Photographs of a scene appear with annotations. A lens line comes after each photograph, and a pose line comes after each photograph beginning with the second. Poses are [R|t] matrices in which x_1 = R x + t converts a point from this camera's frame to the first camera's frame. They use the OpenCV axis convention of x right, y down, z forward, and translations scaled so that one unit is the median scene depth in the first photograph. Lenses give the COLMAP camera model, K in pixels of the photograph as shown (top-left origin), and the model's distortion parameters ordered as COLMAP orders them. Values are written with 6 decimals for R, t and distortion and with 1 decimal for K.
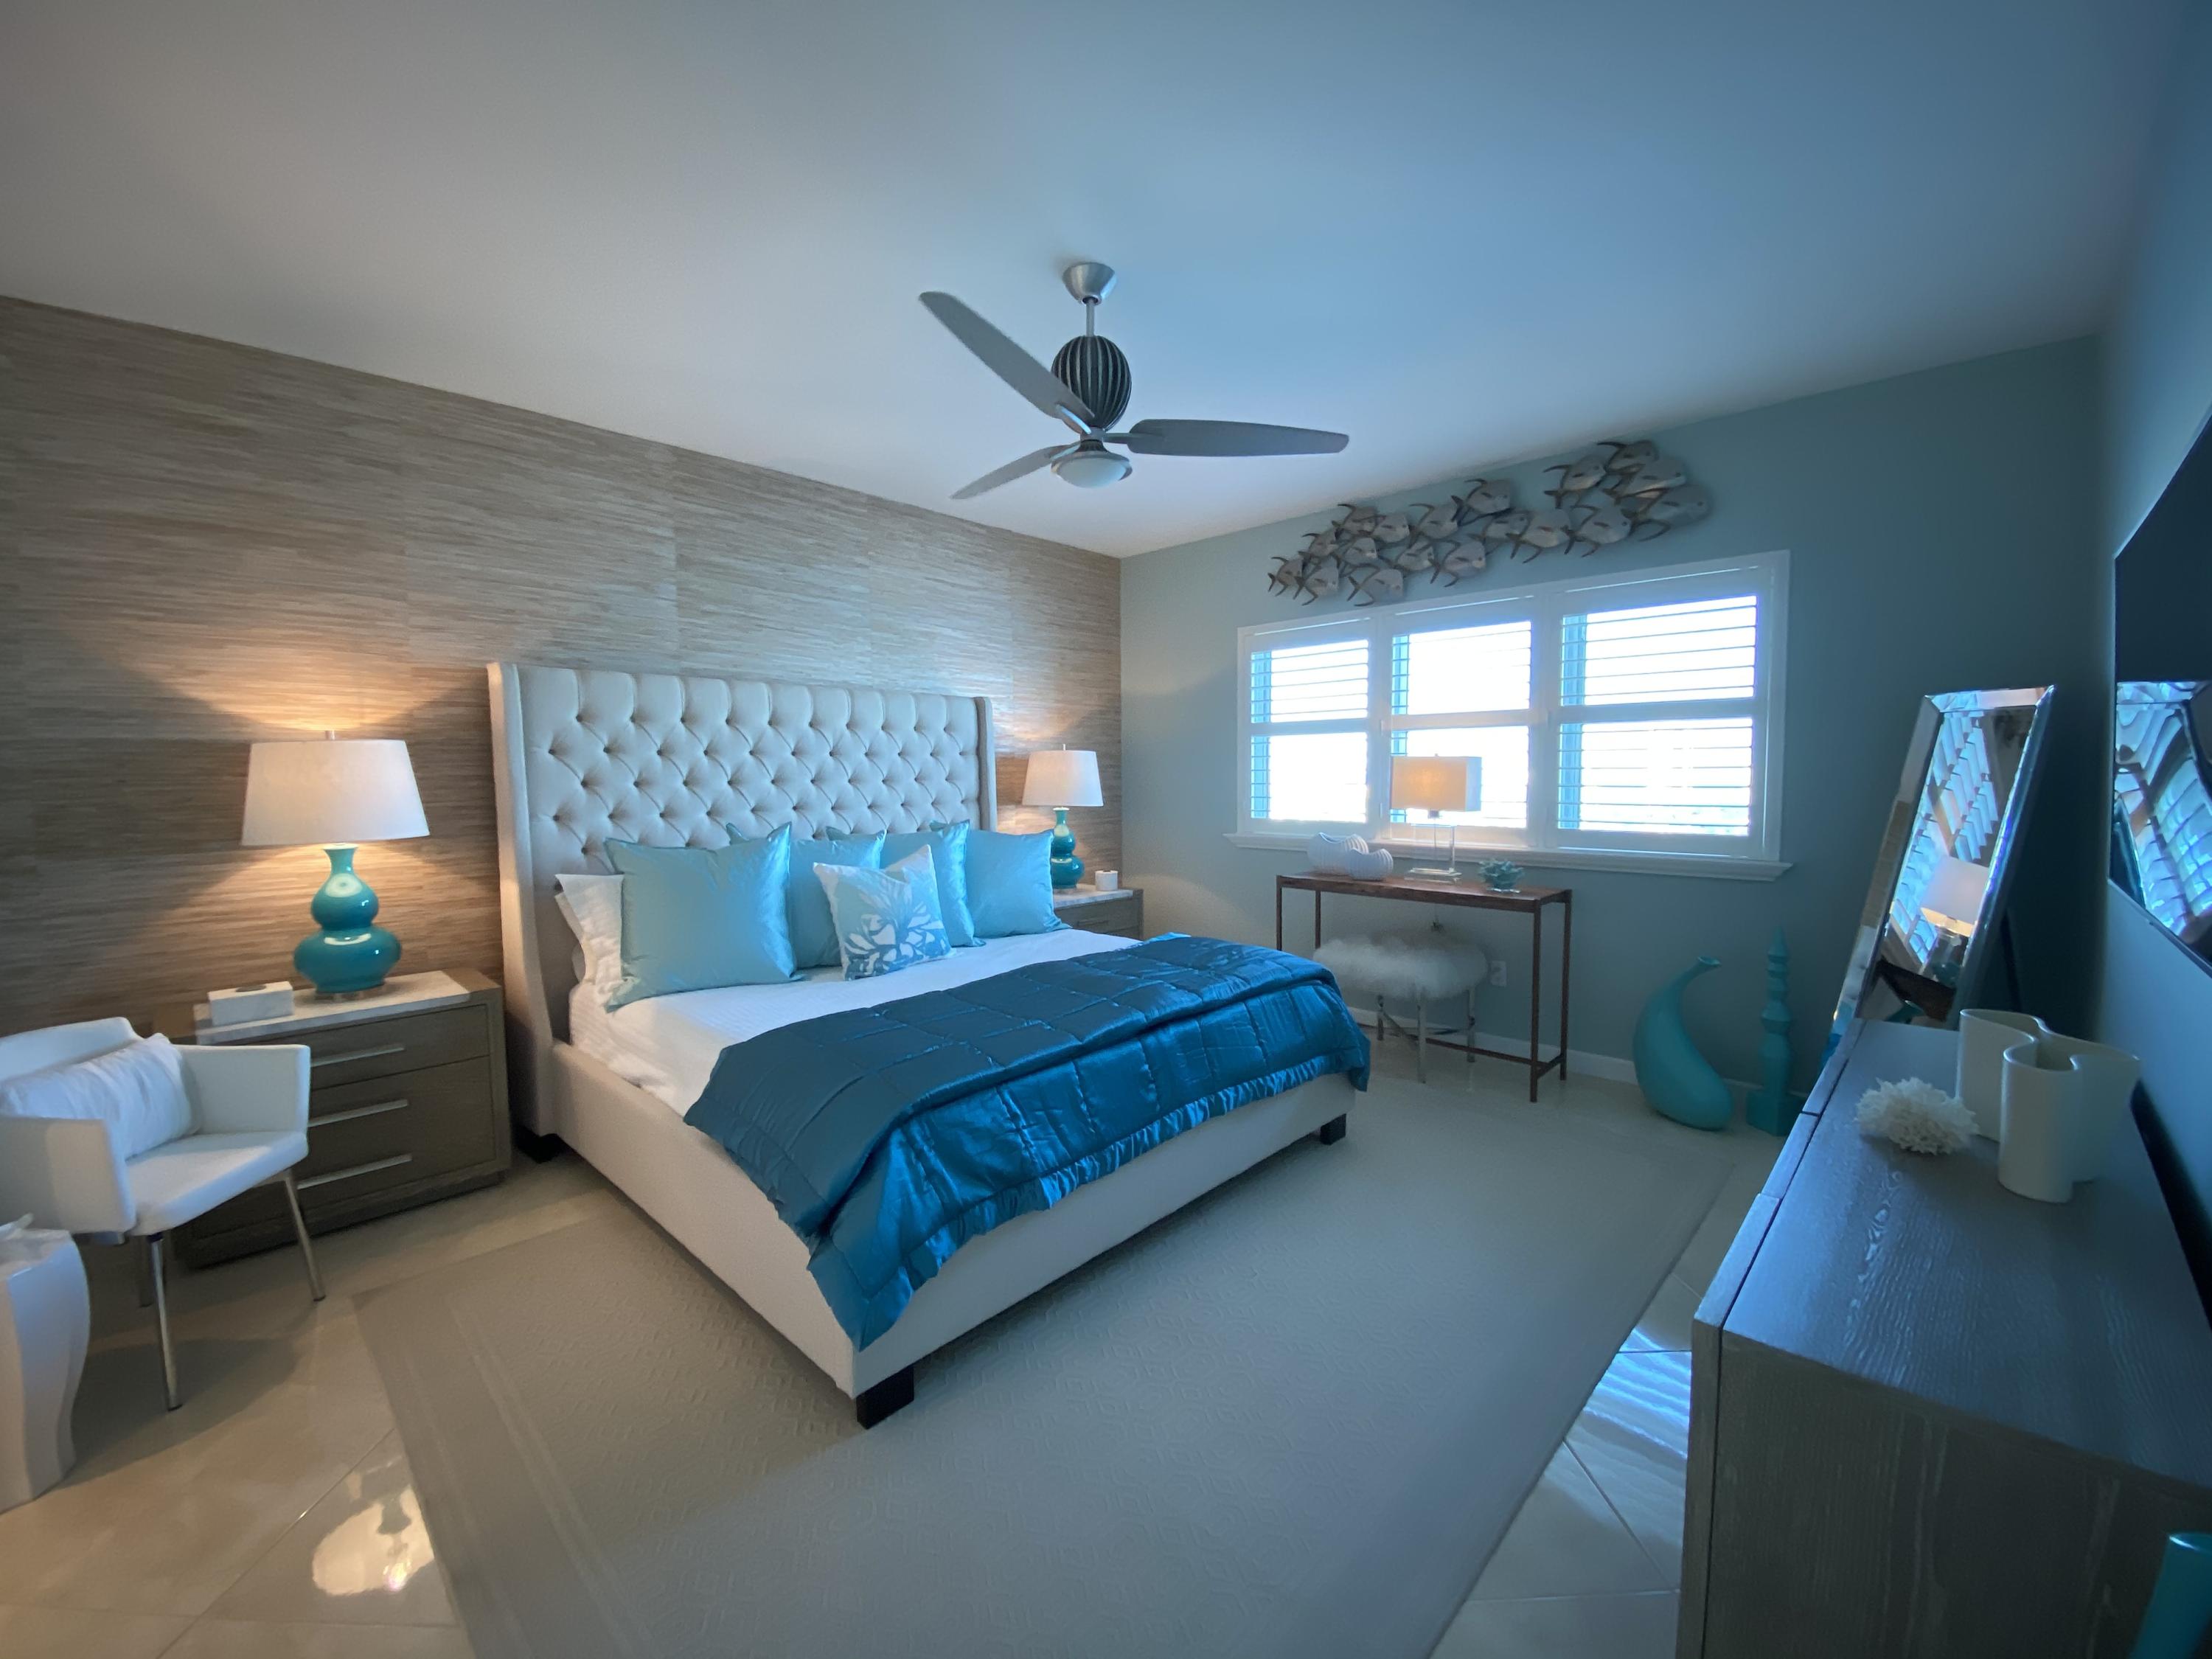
lens RADIAL K [[904.8, 0, 1114.2], [0, 904.8, 834.6], [0, 0, 1]] dist [0.046813, -0.031643]
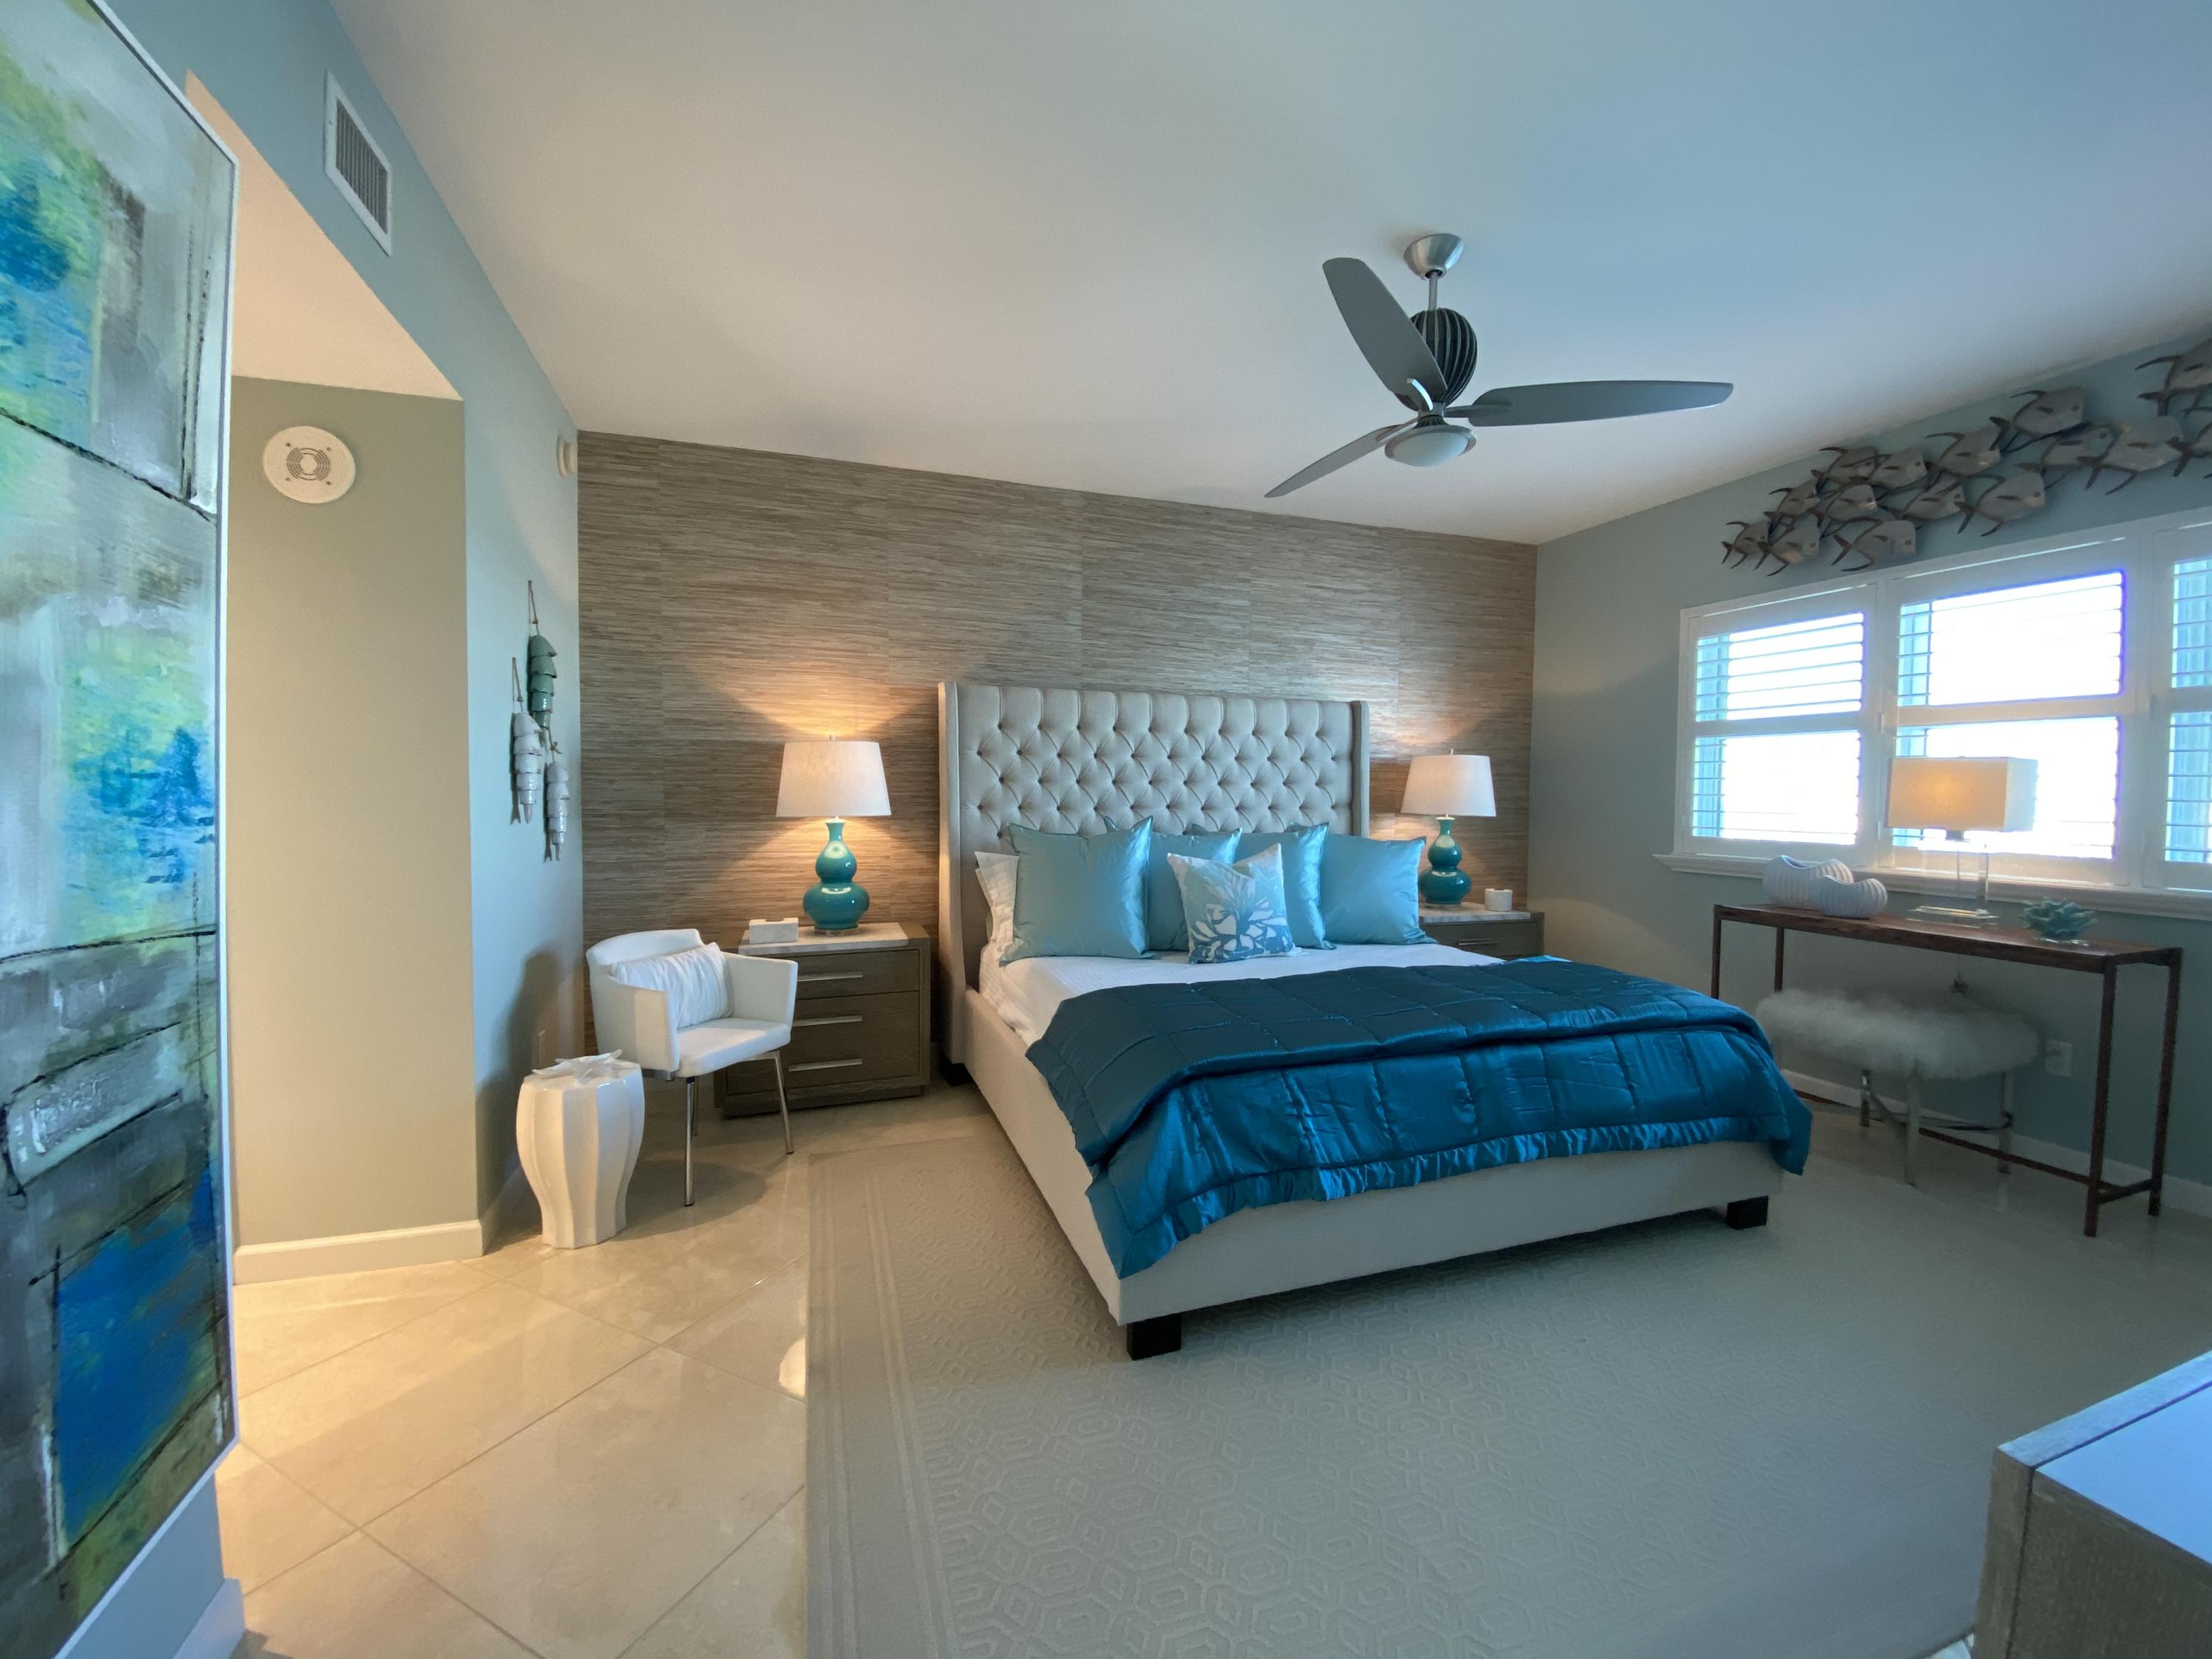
lens RADIAL K [[915.8, 0, 1119.1], [0, 915.8, 831.7], [0, 0, 1]] dist [0.060461, -0.043971]
pose [[0.889602, 0.034382, -0.455441, 0.108102], [-0.046711, 0.998783, -0.015841, 0.023290], [0.454342, 0.035366, 0.890125, -0.004587]]
